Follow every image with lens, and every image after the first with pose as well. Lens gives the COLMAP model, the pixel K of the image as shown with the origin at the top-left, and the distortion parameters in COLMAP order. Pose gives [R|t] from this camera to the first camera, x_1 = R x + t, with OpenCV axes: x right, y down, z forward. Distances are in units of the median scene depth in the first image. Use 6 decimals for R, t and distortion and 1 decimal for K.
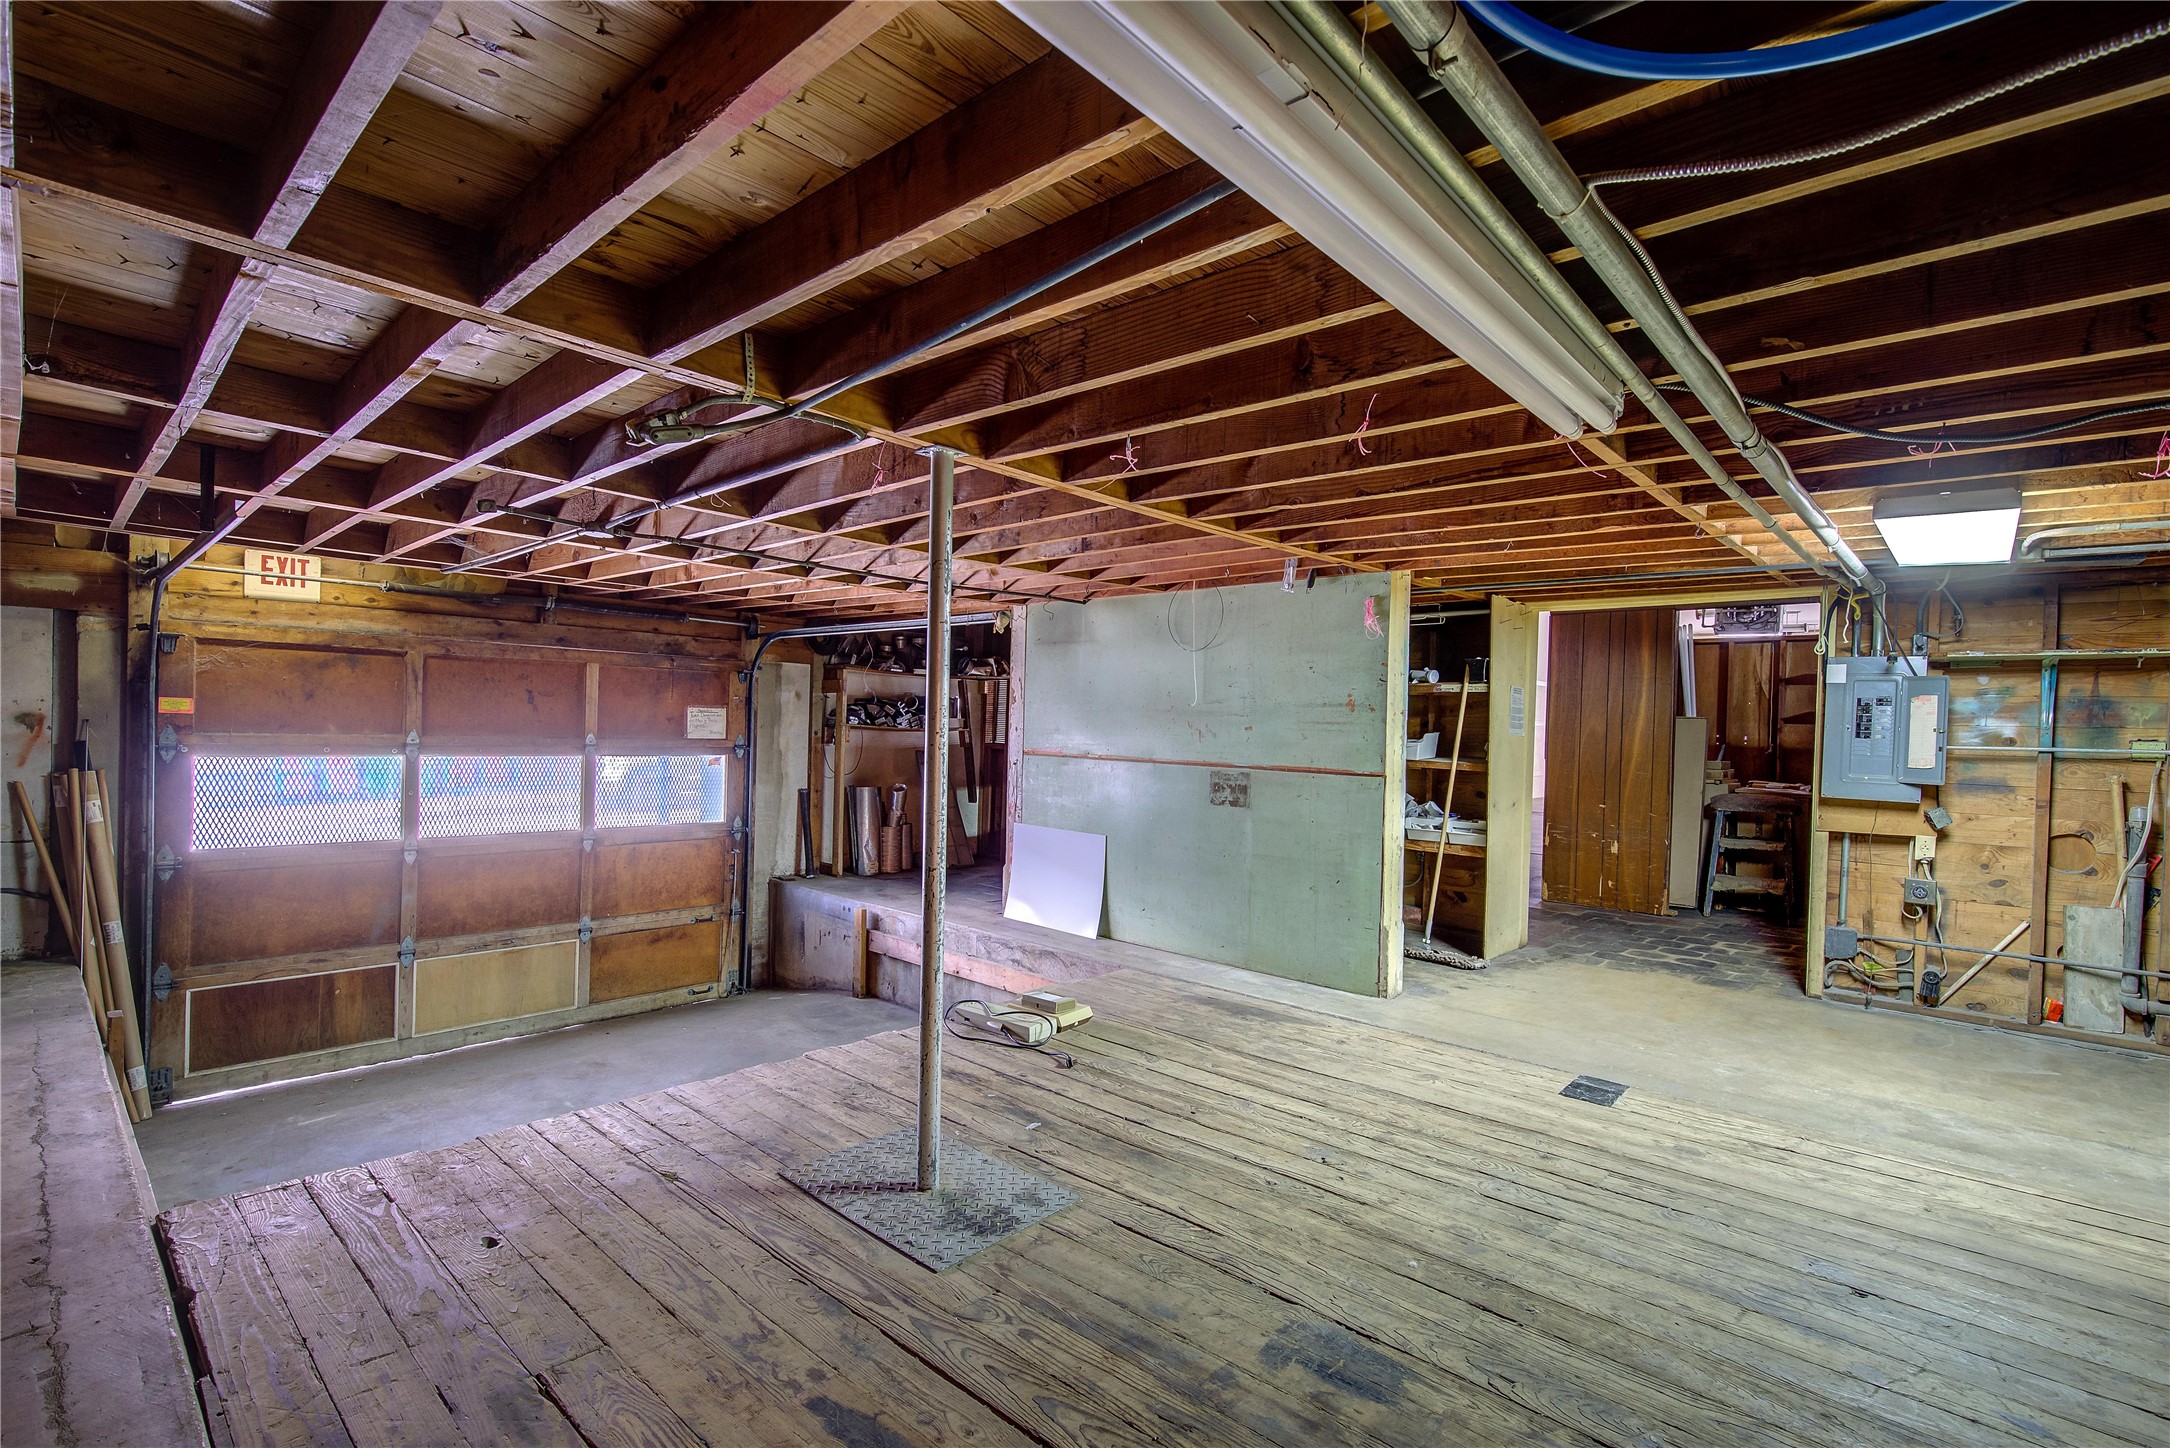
lens RADIAL K [[984.7, 0, 1096.6], [0, 984.7, 729.6], [0, 0, 1]] dist [0.001318, -0.000499]
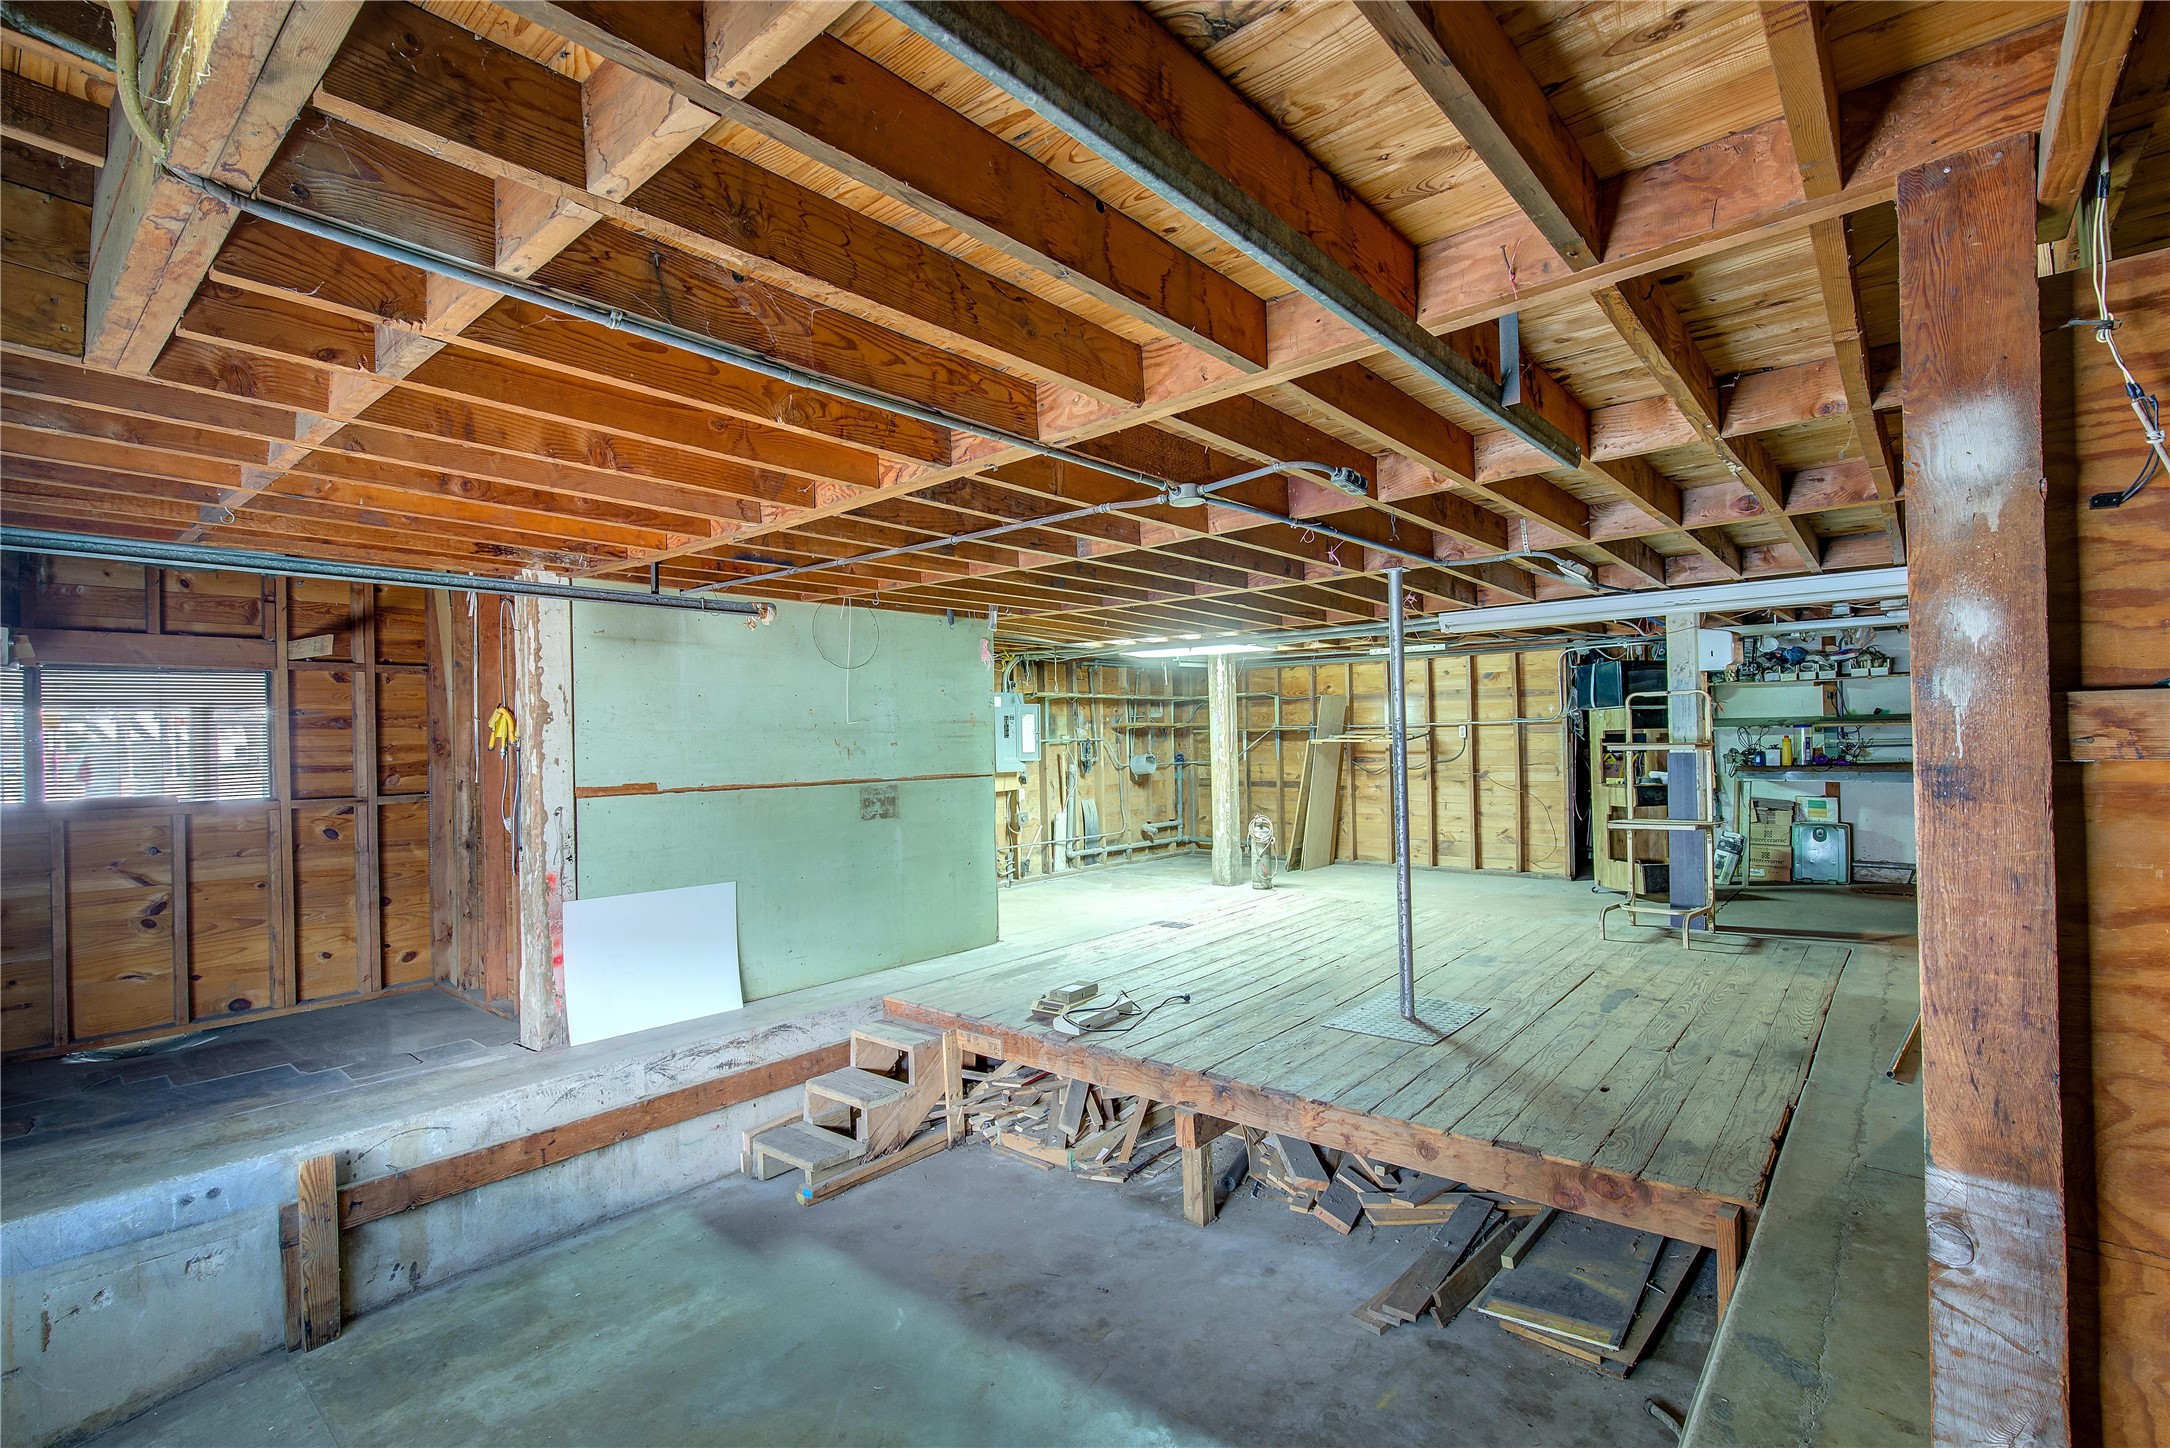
lens RADIAL K [[984.7, 0, 1096.4], [0, 984.7, 730.3], [0, 0, 1]] dist [0.001318, -0.000499]
pose [[-0.031829, -0.018064, 0.999330, -0.959621], [0.028399, 0.999417, 0.018970, -0.031380], [-0.999090, 0.028984, -0.031297, 0.835638]]
